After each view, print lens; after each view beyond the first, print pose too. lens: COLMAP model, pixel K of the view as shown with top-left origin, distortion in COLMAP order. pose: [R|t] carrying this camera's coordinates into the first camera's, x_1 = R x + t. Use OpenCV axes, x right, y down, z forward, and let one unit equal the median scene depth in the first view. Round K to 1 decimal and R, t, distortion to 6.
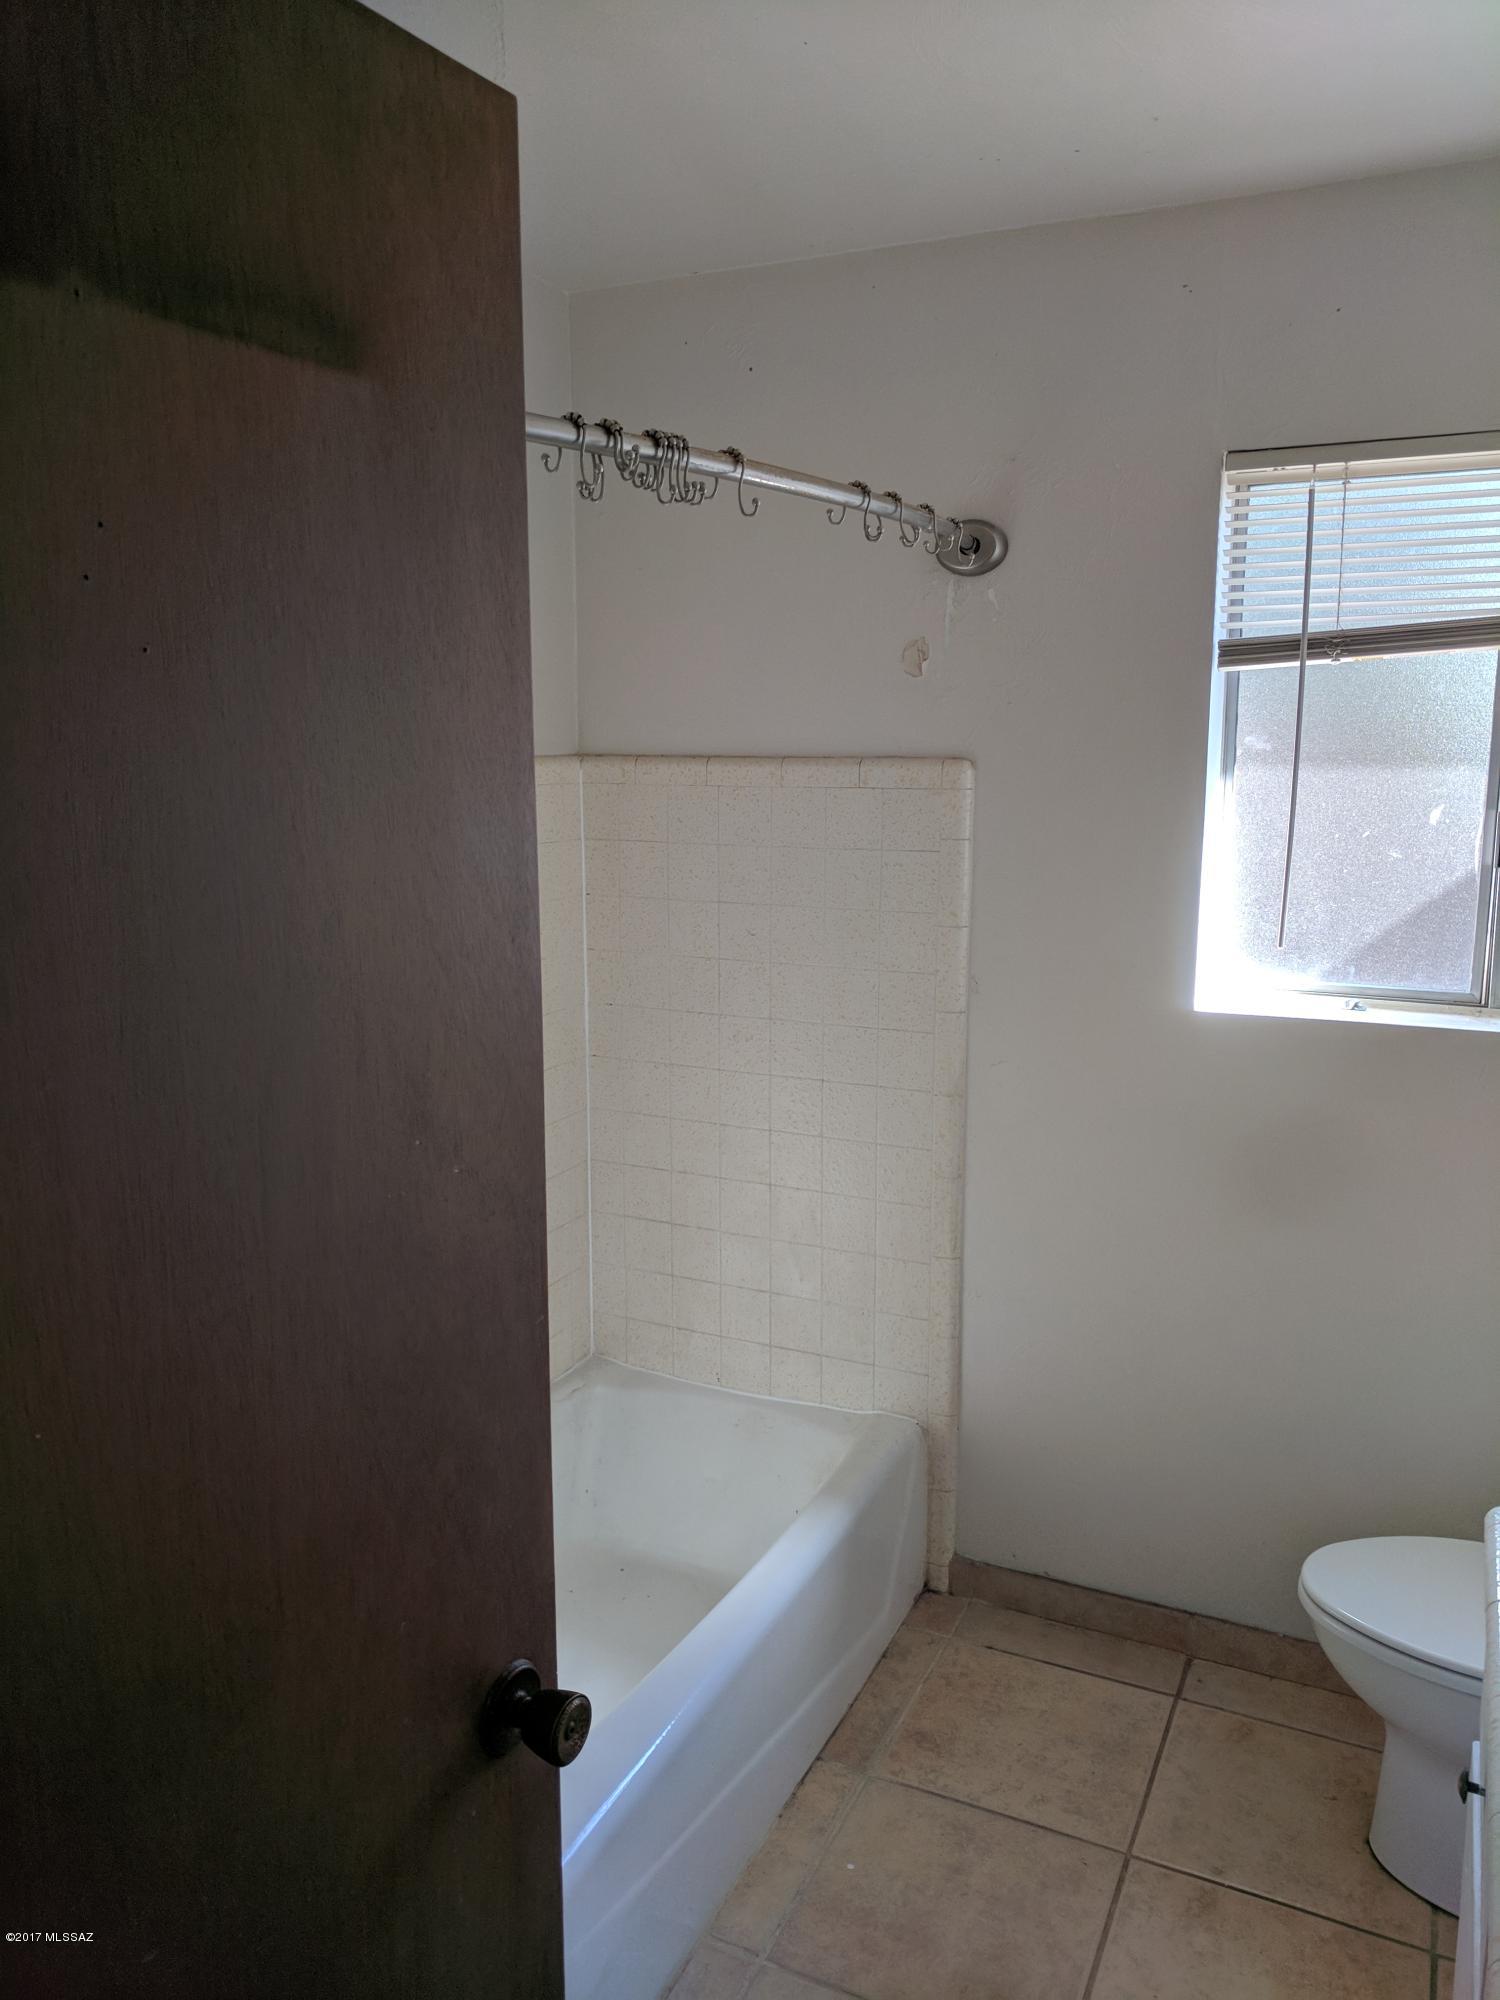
lens RADIAL K [[1528.9, 0, 750.8], [0, 1528.9, 997.1], [0, 0, 1]] dist [0.002627, 0.023917]
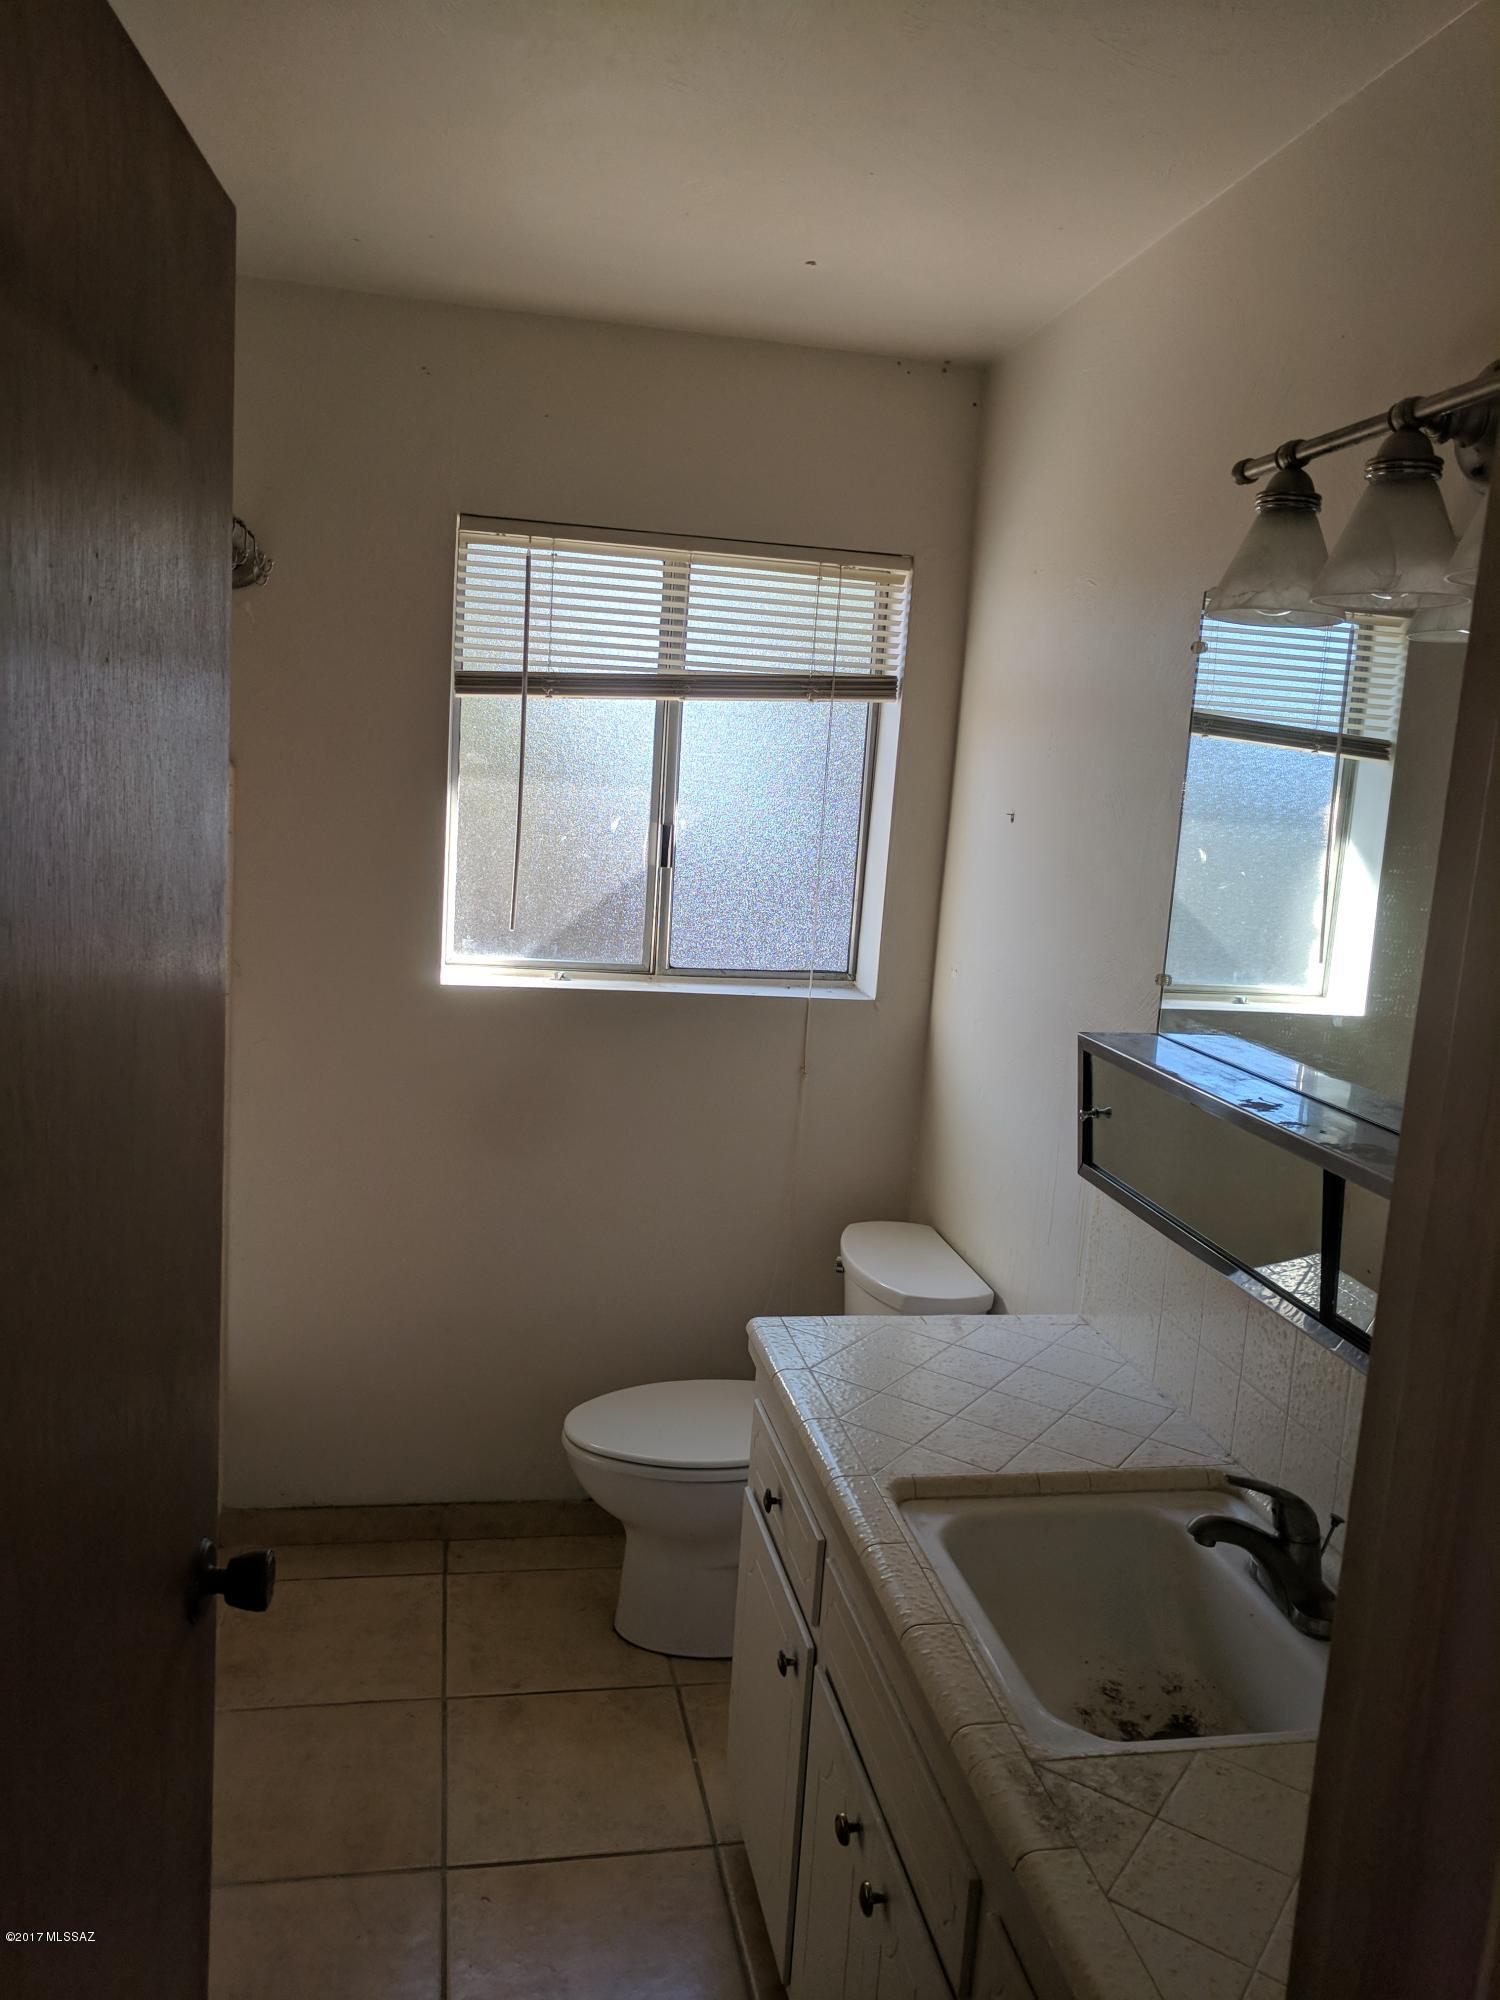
lens RADIAL K [[1528.9, 0, 746.5], [0, 1528.9, 998.5], [0, 0, 1]] dist [0.002627, 0.023917]
pose [[0.801711, -0.034596, 0.596710, -0.230655], [0.036221, 0.999301, 0.009273, 0.017876], [-0.596614, 0.014180, 0.802403, -0.082362]]
